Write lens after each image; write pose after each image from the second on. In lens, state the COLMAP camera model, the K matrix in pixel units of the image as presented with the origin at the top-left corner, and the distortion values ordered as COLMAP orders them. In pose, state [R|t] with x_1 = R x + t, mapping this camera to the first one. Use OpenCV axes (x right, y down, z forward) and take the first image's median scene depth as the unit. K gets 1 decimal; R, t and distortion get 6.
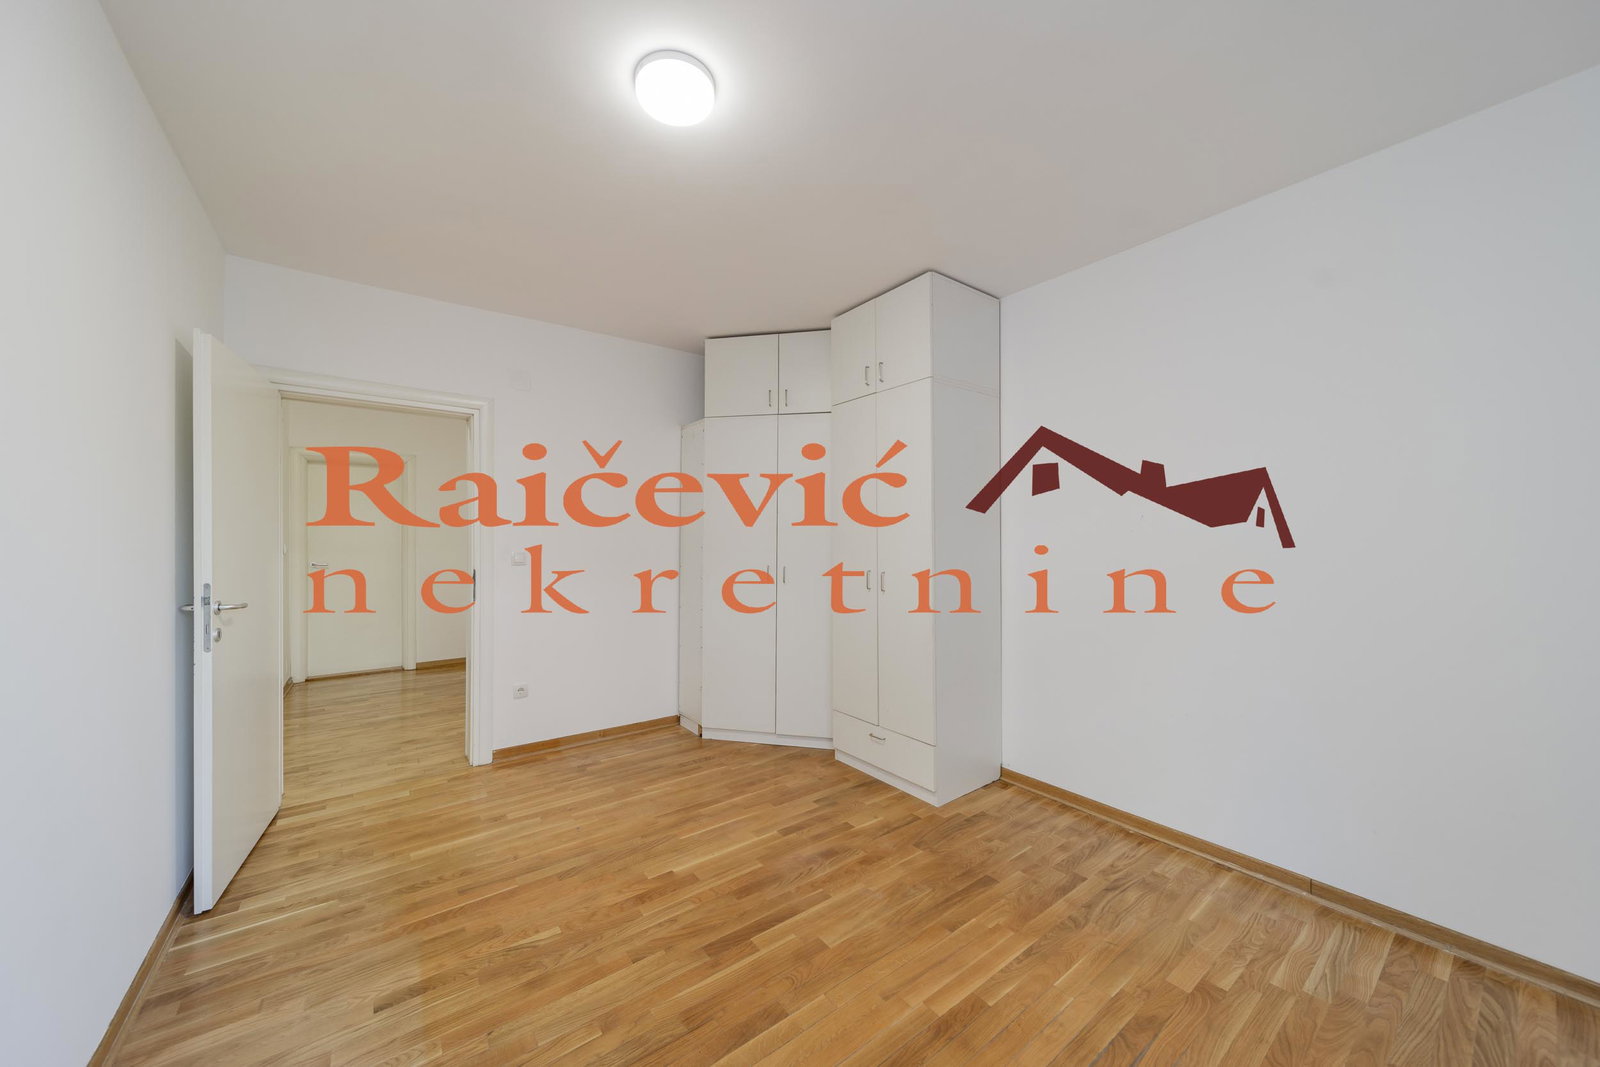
lens RADIAL K [[557.0, 0, 811.3], [0, 557.0, 534.0], [0, 0, 1]] dist [-0.001087, -0.000062]
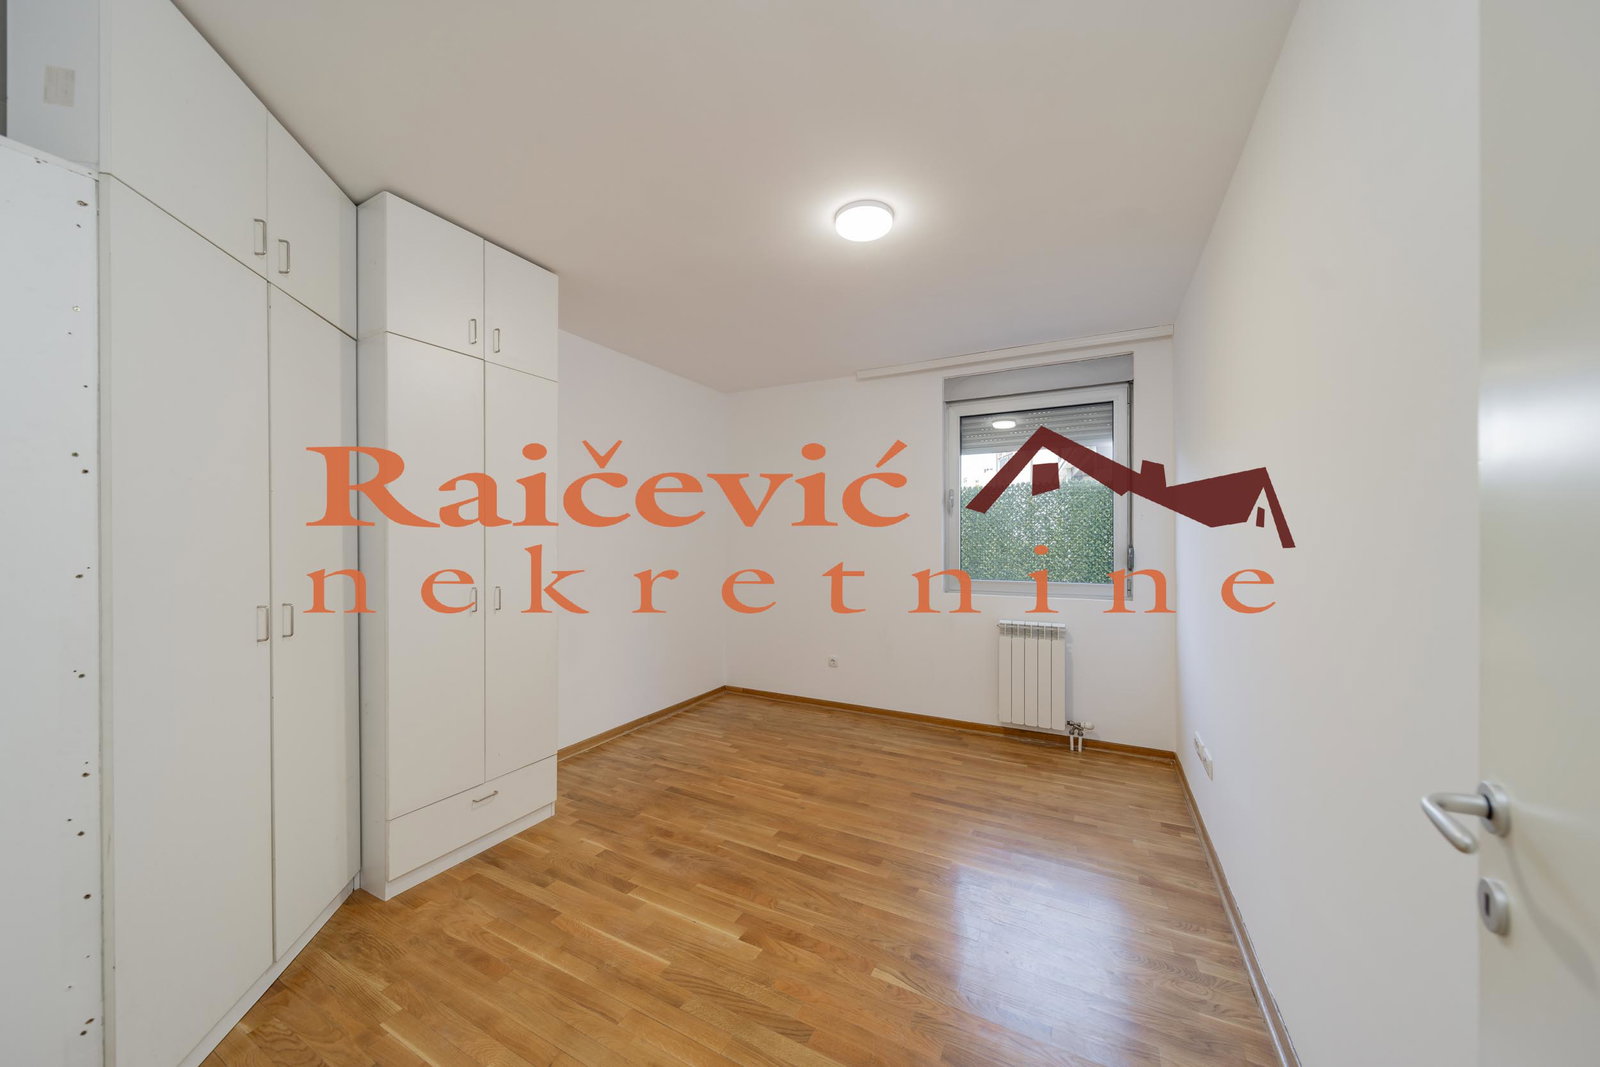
lens RADIAL K [[557.0, 0, 807.1], [0, 557.0, 540.5], [0, 0, 1]] dist [-0.001087, -0.000062]
pose [[-0.420442, 0.000305, 0.907319, -1.048260], [-0.006973, 0.999969, -0.003567, 0.017948], [-0.907293, -0.007826, -0.420427, 1.269759]]
